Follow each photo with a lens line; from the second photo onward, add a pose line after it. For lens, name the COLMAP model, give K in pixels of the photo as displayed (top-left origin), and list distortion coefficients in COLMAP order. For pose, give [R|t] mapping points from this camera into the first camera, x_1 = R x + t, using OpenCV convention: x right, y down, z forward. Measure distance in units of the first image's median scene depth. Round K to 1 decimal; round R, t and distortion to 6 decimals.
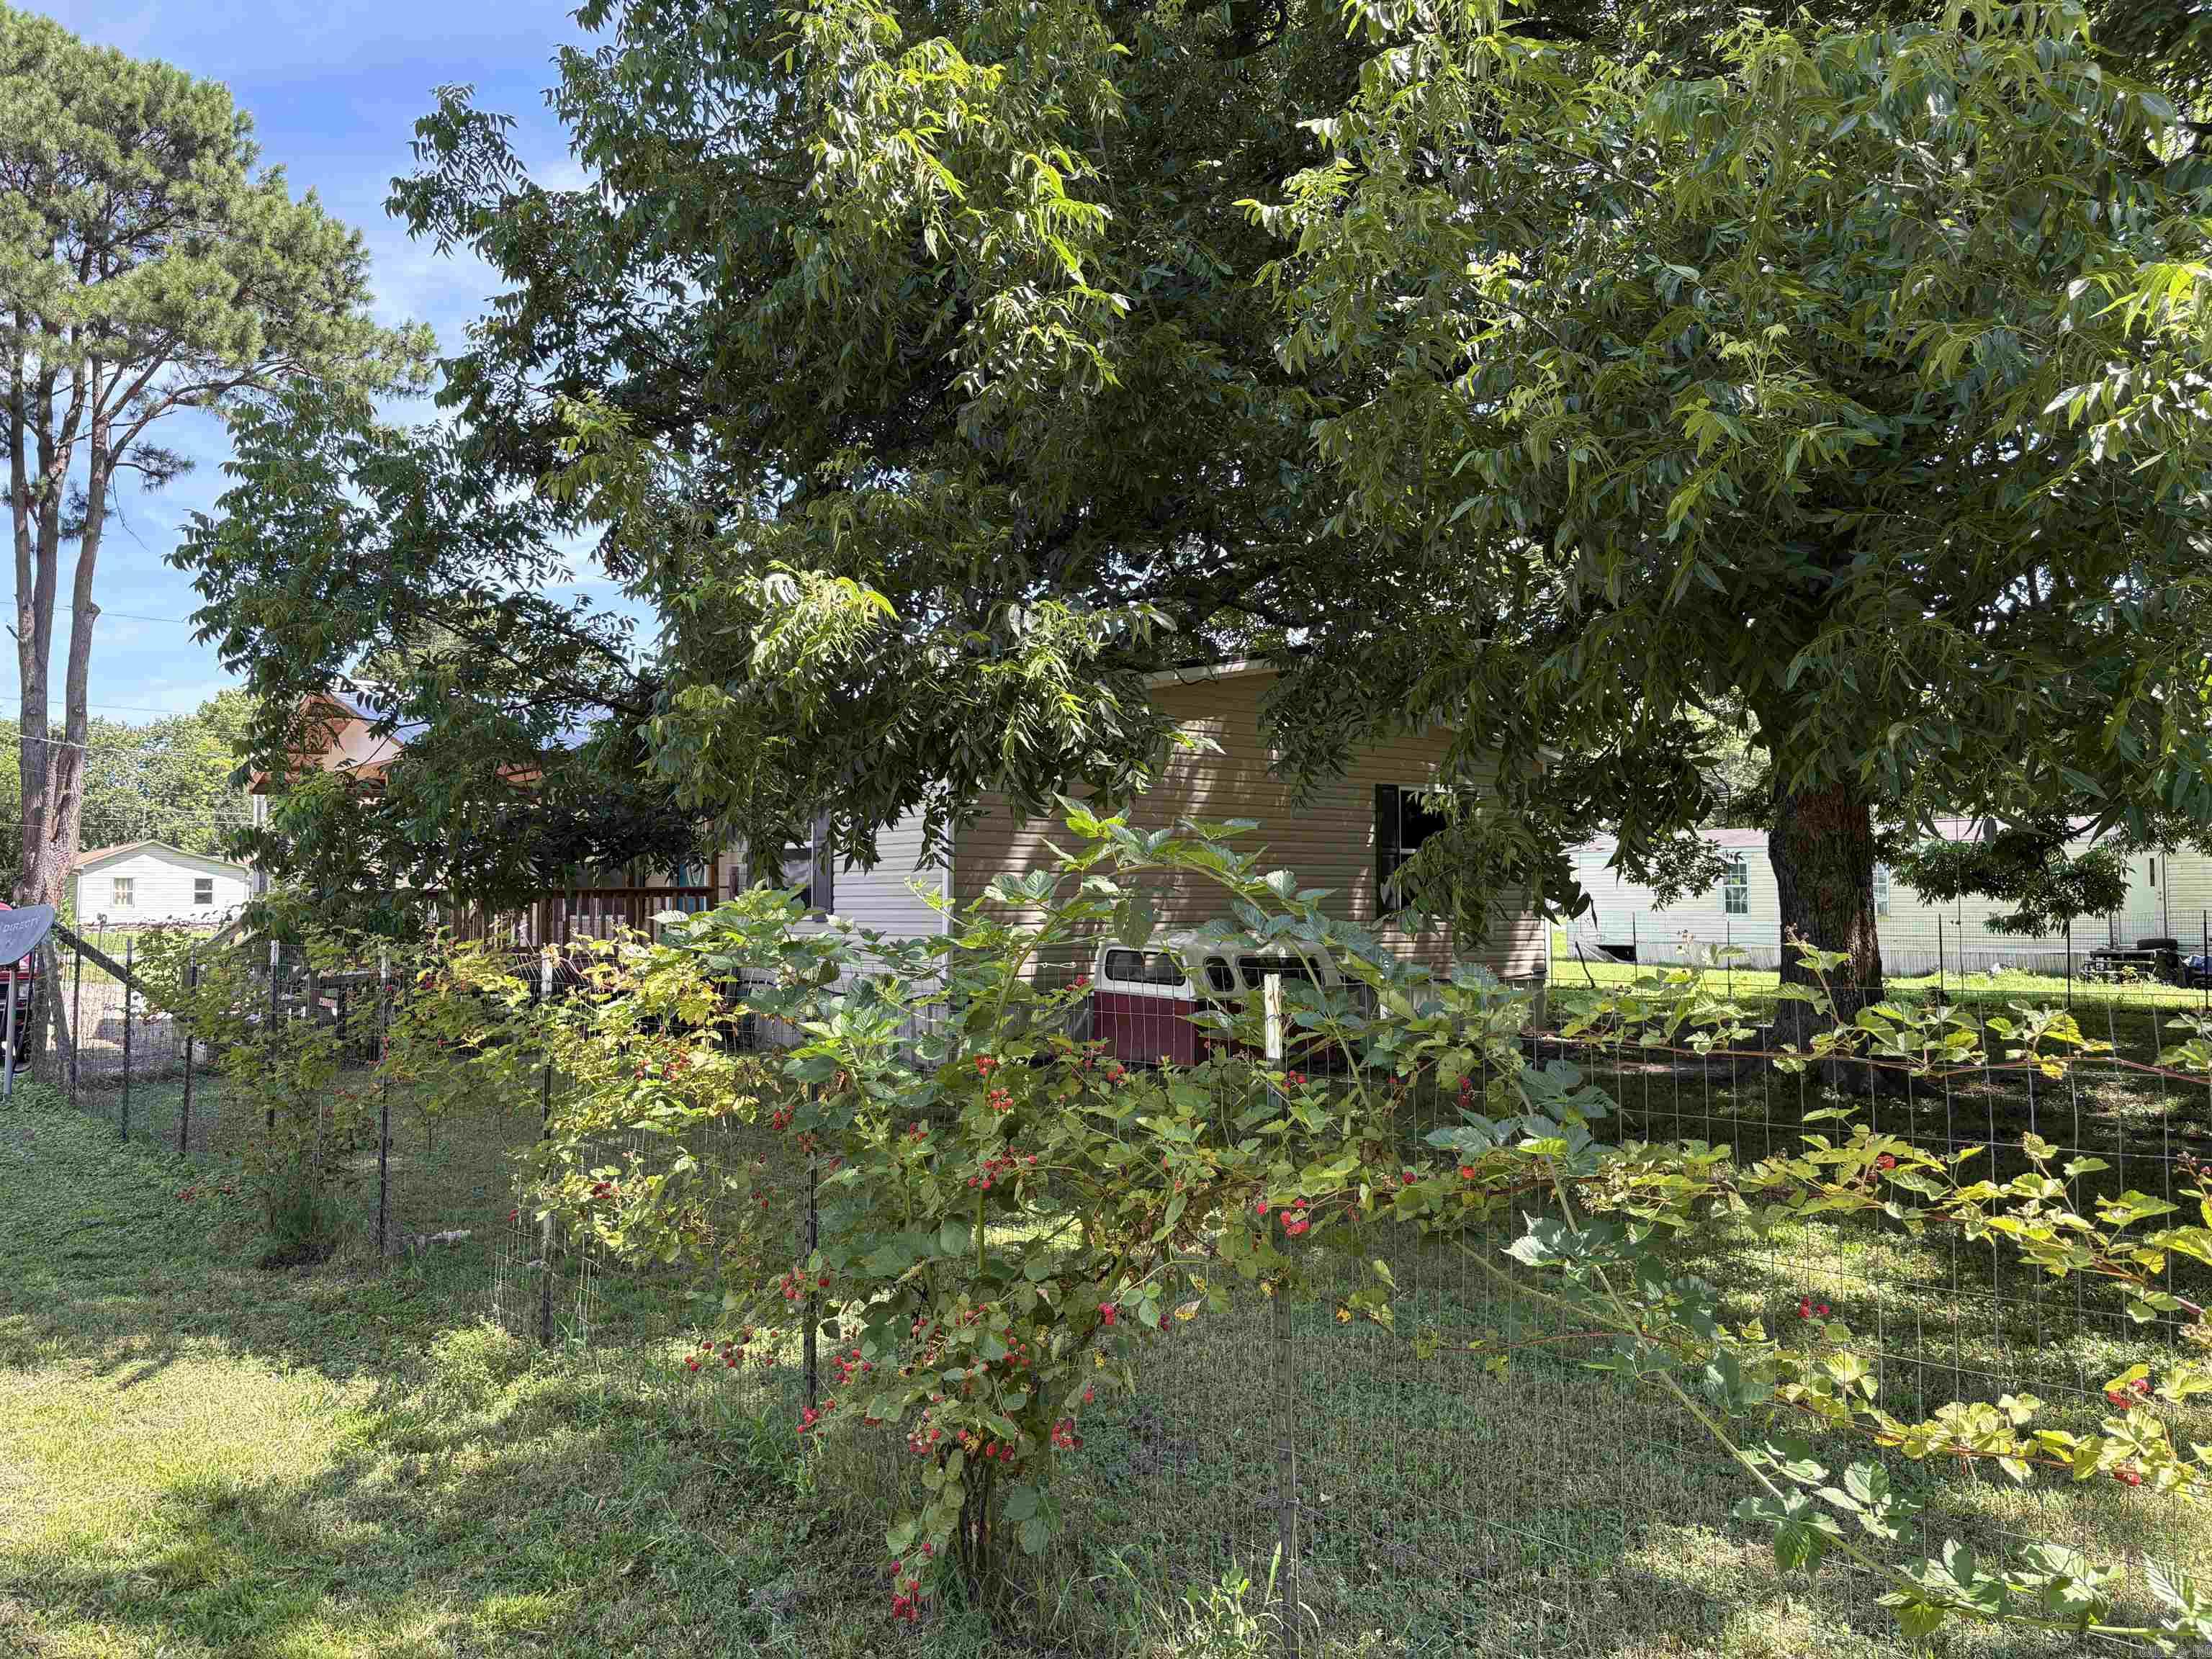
lens RADIAL K [[1660.4, 0, 1099.3], [0, 1660.4, 831.8], [0, 0, 1]] dist [0.101297, -0.134147]
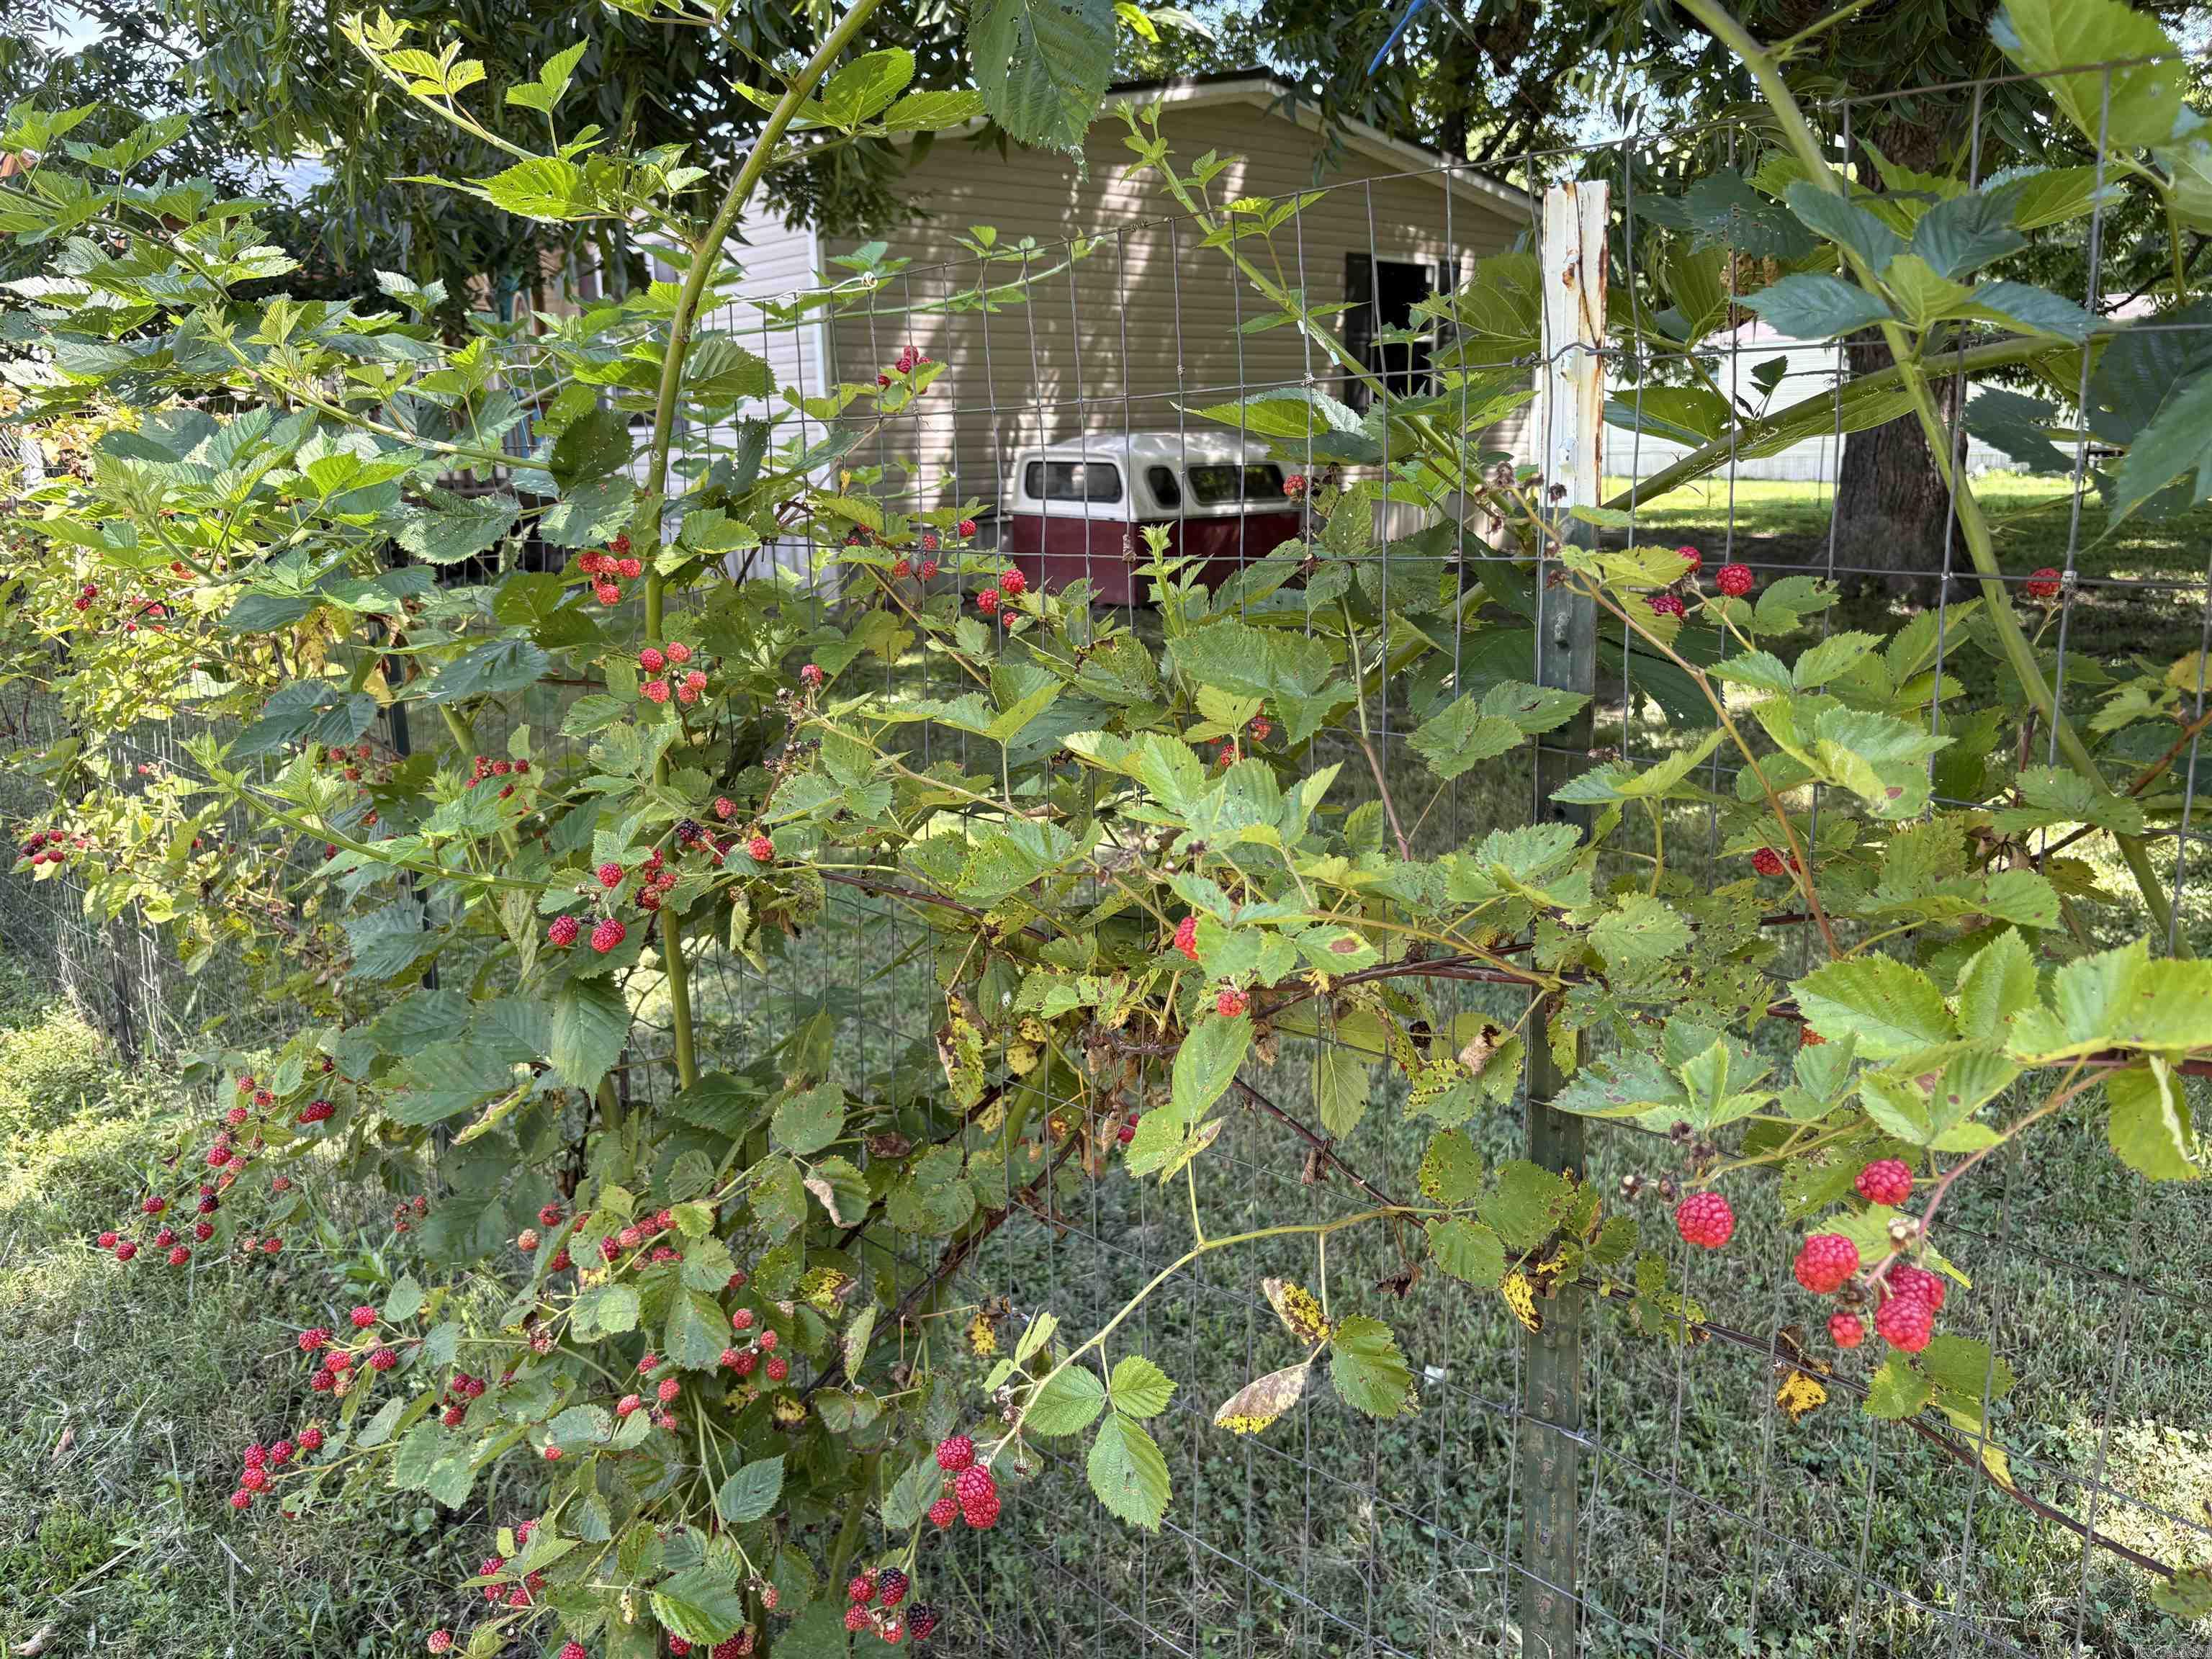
lens RADIAL K [[1660.4, 0, 1099.3], [0, 1660.4, 831.8], [0, 0, 1]] dist [0.101297, -0.134147]
pose [[0.998779, -0.032155, 0.037510, 0.014247], [0.020776, 0.962181, 0.271616, 0.091661], [-0.044825, -0.270505, 0.961674, 0.602604]]
